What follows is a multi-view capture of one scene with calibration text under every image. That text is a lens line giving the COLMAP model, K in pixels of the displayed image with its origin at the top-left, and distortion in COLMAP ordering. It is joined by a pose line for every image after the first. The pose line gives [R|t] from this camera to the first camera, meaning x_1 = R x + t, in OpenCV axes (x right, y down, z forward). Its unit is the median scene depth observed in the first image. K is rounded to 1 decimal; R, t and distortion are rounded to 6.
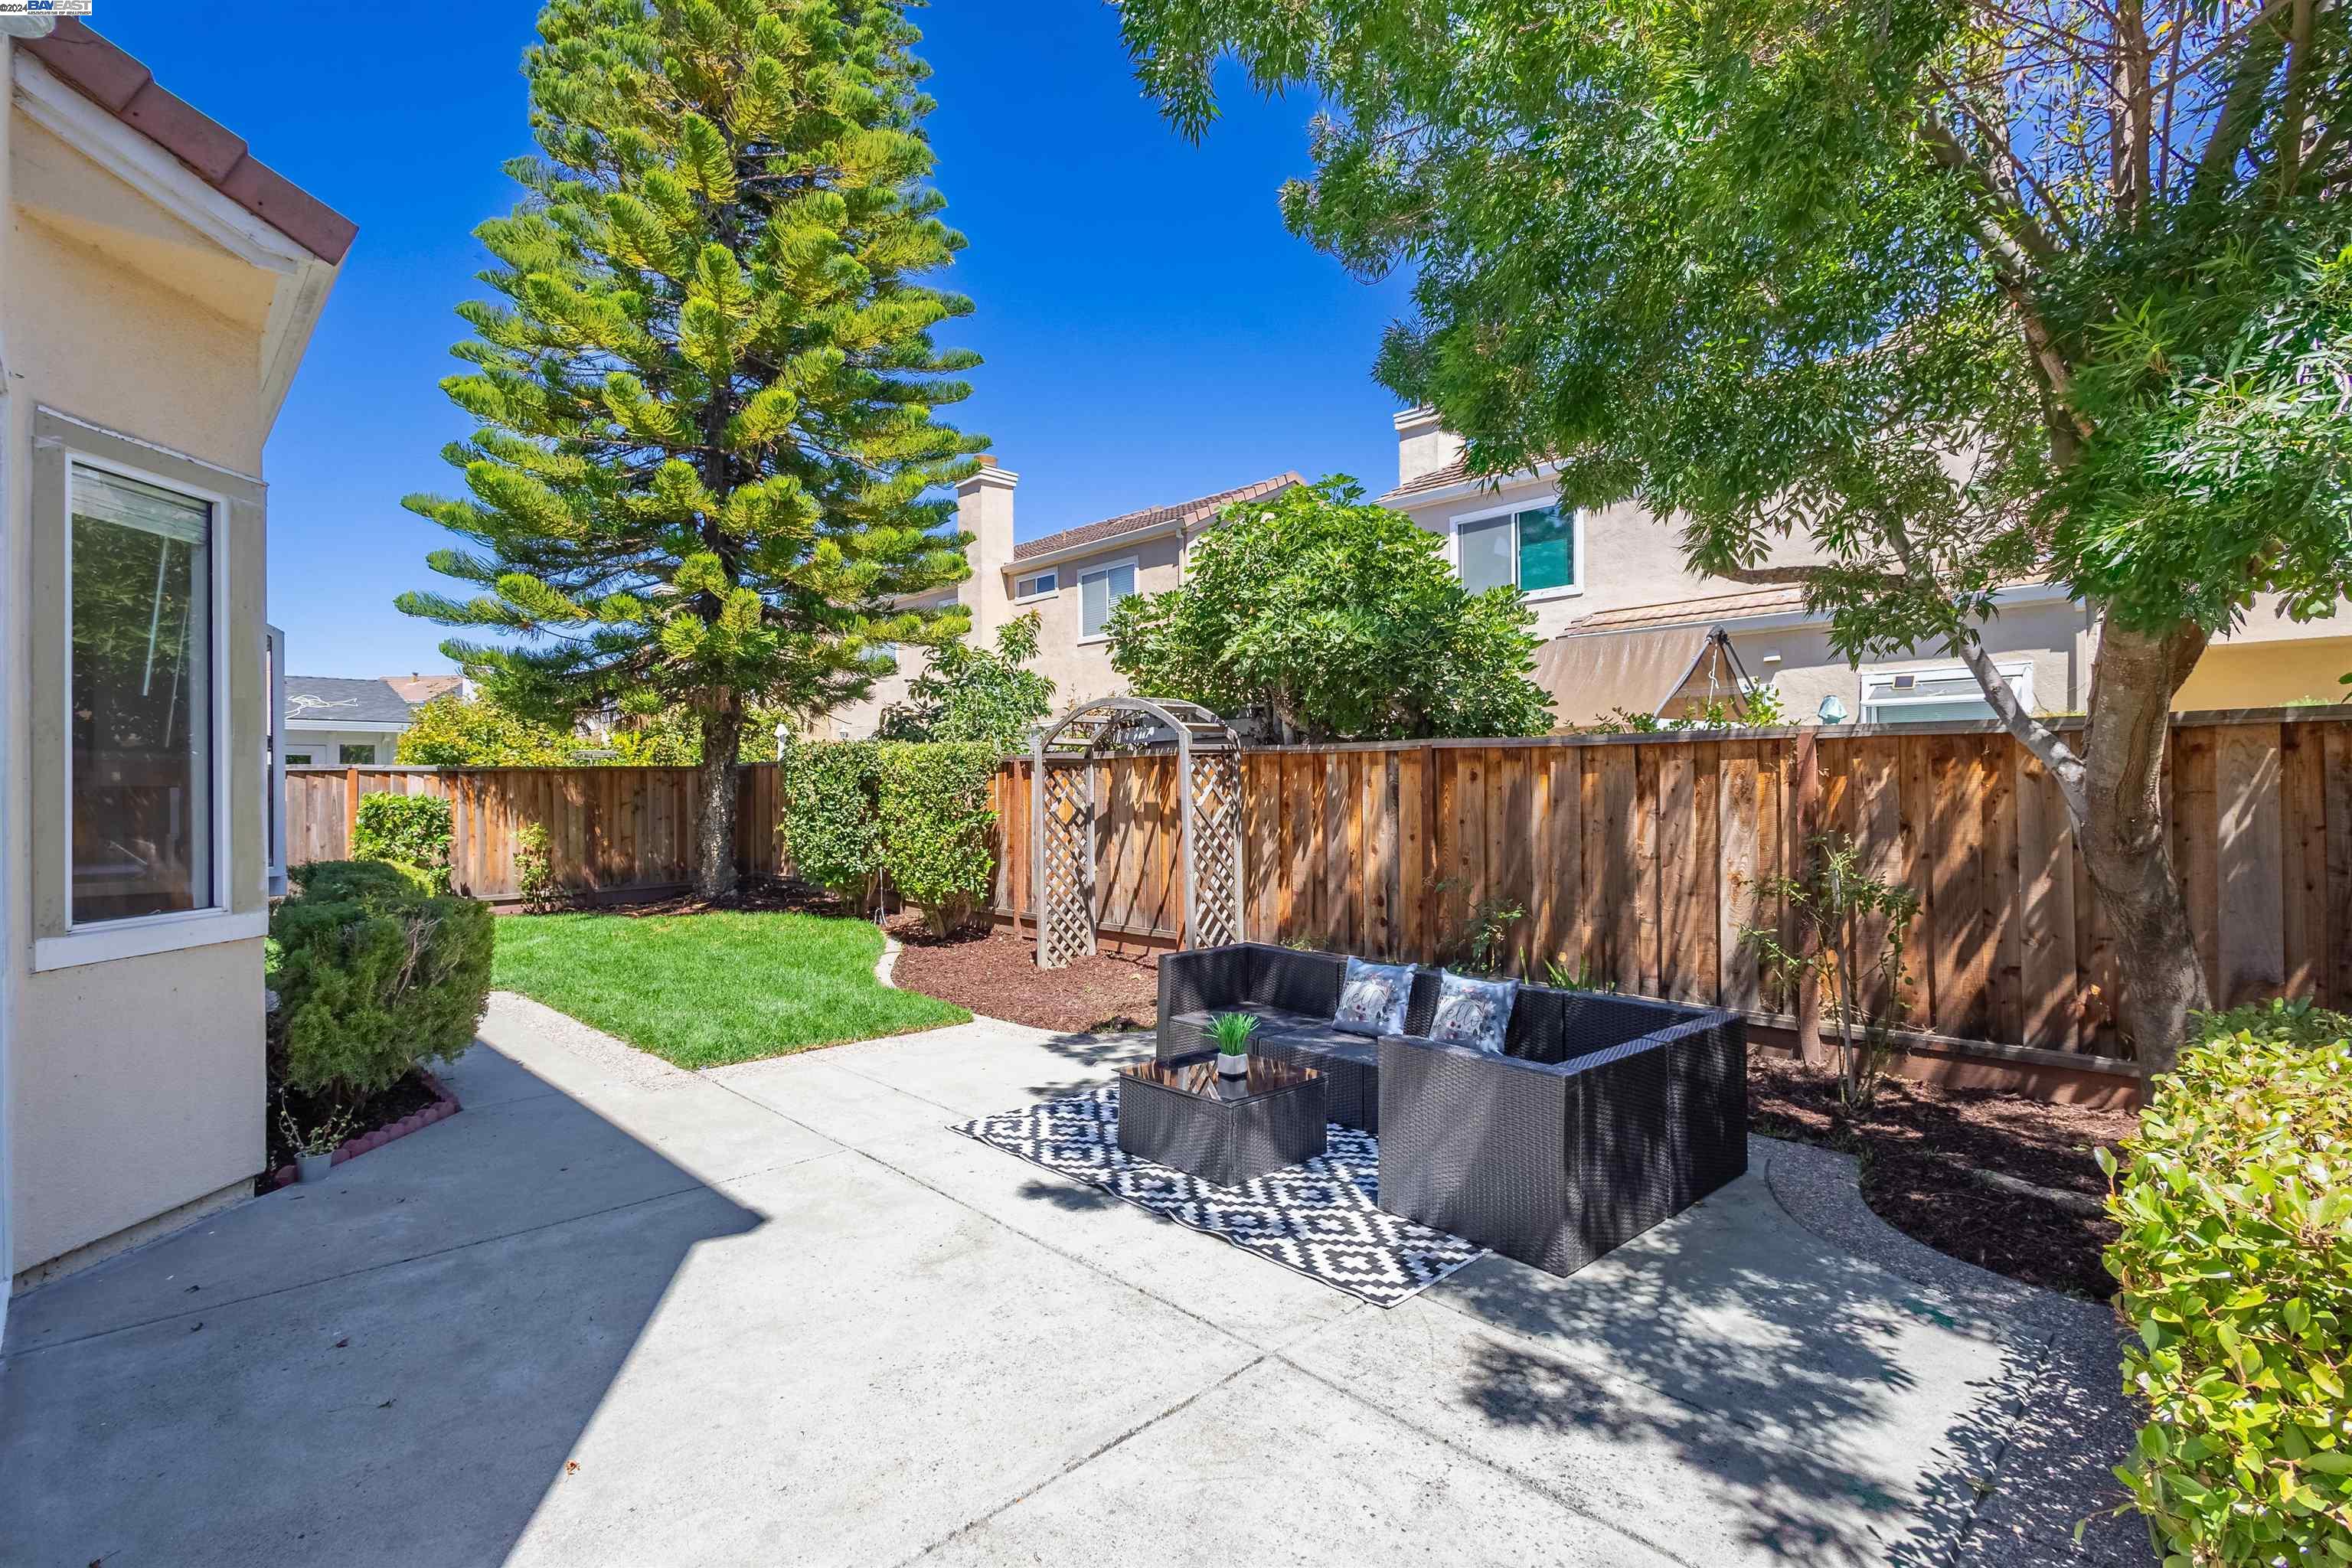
lens RADIAL K [[1082.9, 0, 1183.6], [0, 1082.9, 789.2], [0, 0, 1]] dist [0.010409, -0.002148]
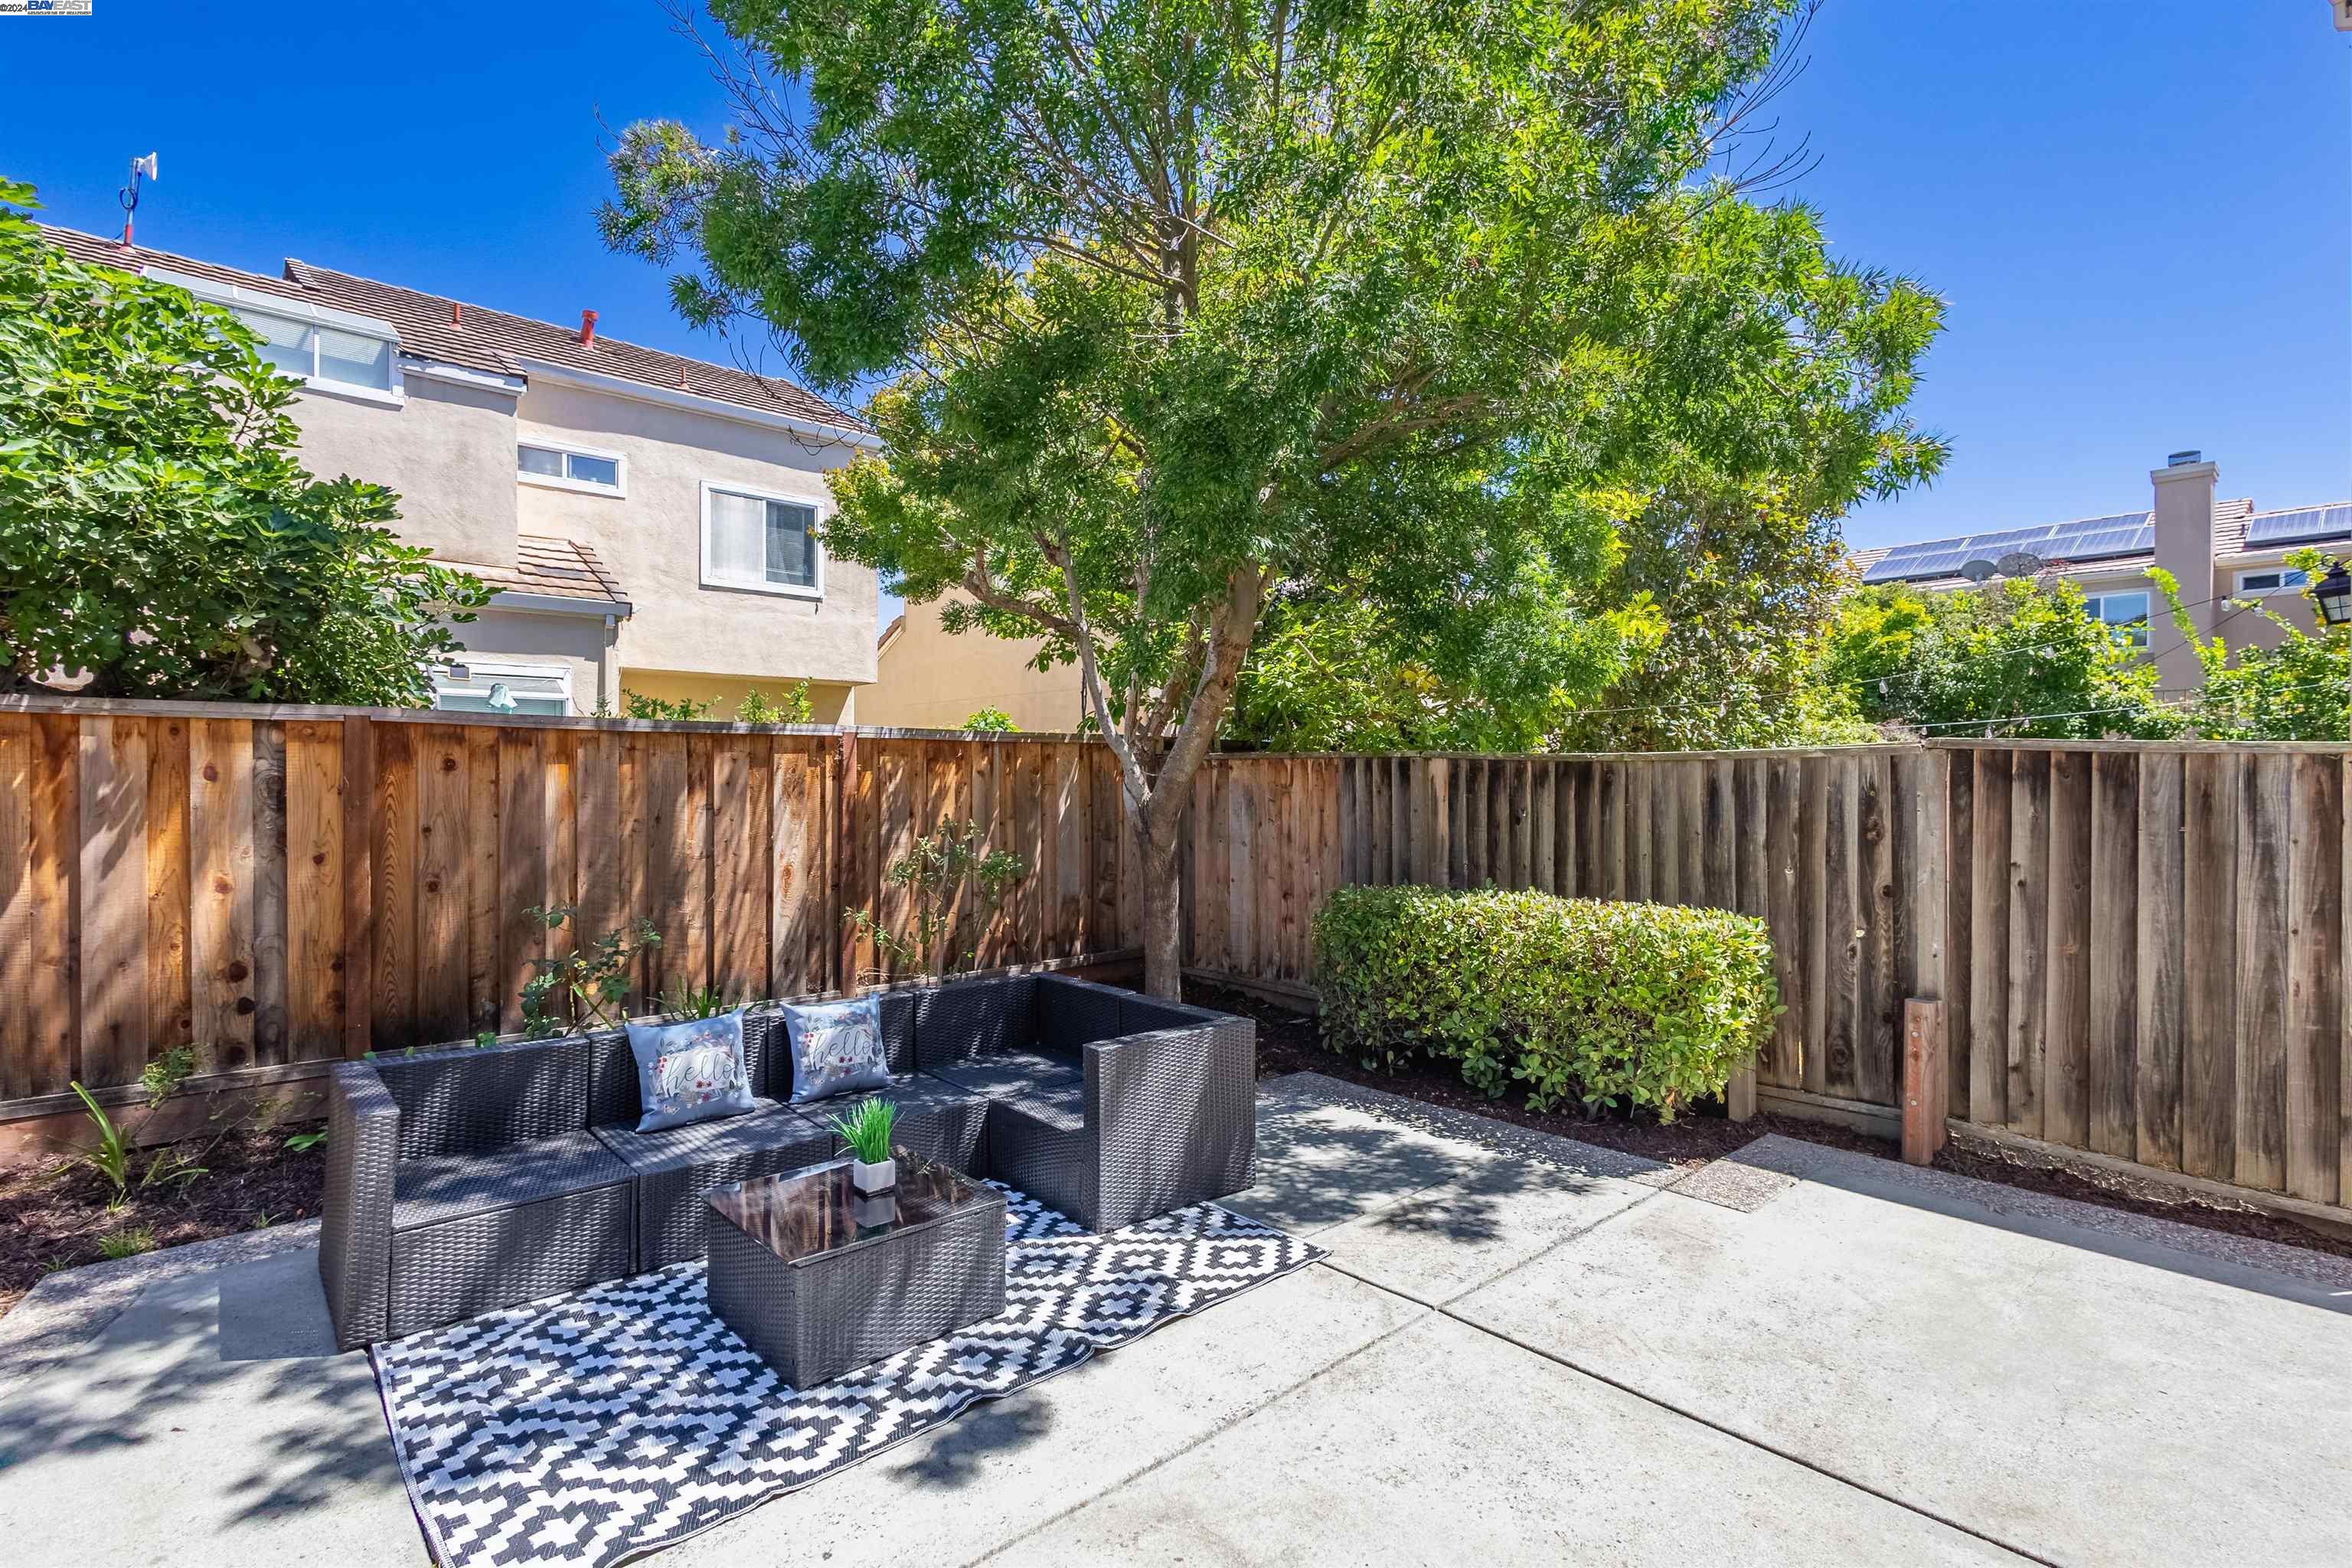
lens RADIAL K [[1082.9, 0, 1159.6], [0, 1082.9, 764.0], [0, 0, 1]] dist [0.010409, -0.002148]
pose [[0.060672, 0.015312, 0.998040, -0.373200], [0.000748, 0.999881, -0.015386, -0.000849], [-0.998158, 0.001680, 0.060653, 0.442846]]
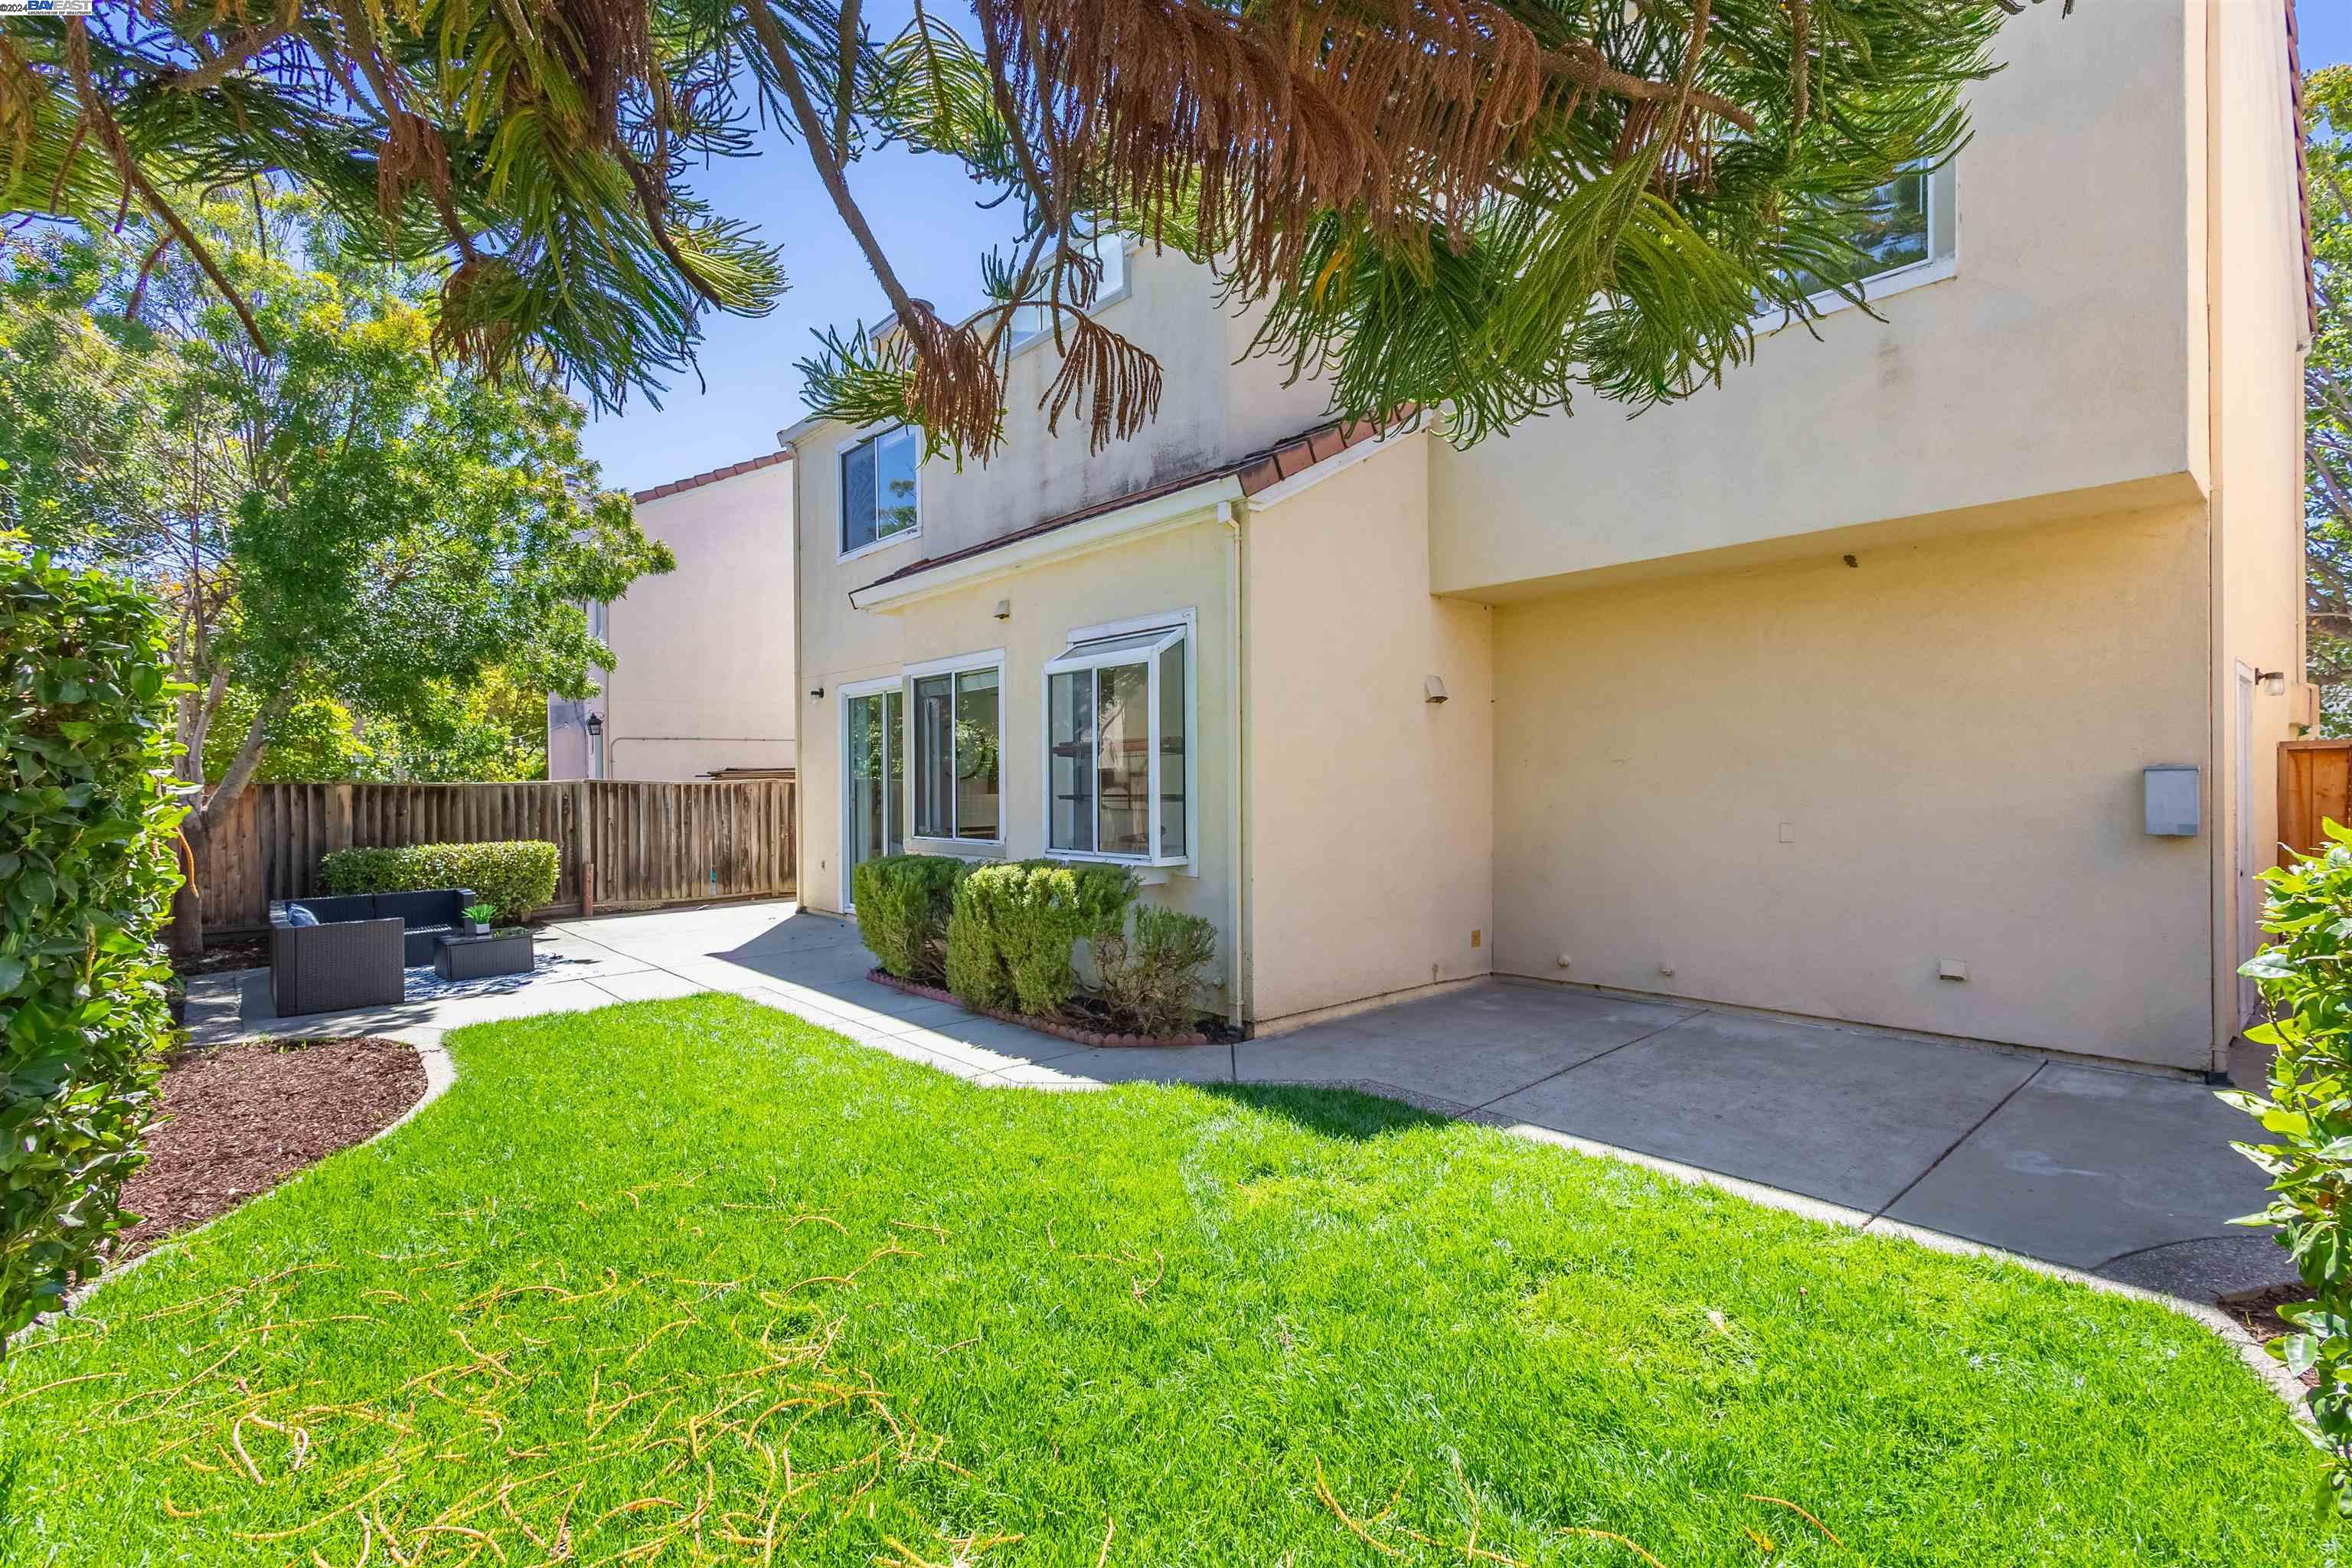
lens RADIAL K [[1082.9, 0, 1180.3], [0, 1082.9, 784.9], [0, 0, 1]] dist [0.010409, -0.002148]
pose [[-0.998321, 0.017658, 0.055160, -0.805082], [0.017758, 0.999841, 0.001324, 0.001330], [-0.055128, 0.002302, -0.998477, 1.703417]]
